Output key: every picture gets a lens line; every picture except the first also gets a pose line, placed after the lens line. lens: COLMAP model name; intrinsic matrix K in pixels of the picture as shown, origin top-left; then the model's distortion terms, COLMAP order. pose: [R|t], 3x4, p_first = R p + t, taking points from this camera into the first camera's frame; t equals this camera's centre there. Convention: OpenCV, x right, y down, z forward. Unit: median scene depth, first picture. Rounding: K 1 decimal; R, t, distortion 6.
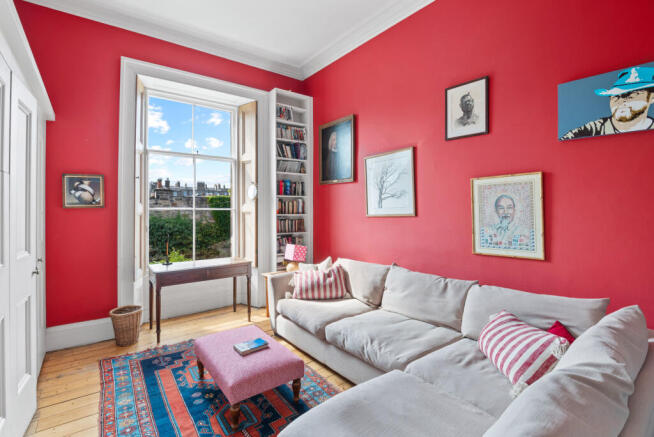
lens RADIAL K [[311.8, 0, 325.0], [0, 311.8, 215.8], [0, 0, 1]] dist [-0.006246, -0.000462]
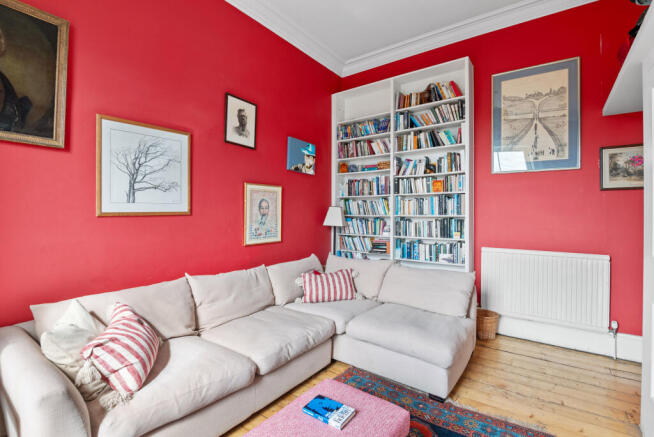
lens RADIAL K [[311.8, 0, 325.7], [0, 311.8, 213.8], [0, 0, 1]] dist [-0.006246, -0.000462]
pose [[-0.274718, -0.001255, 0.961524, -0.763361], [-0.000266, 0.999999, 0.001229, -0.002197], [-0.961525, 0.000082, -0.274718, 1.038688]]
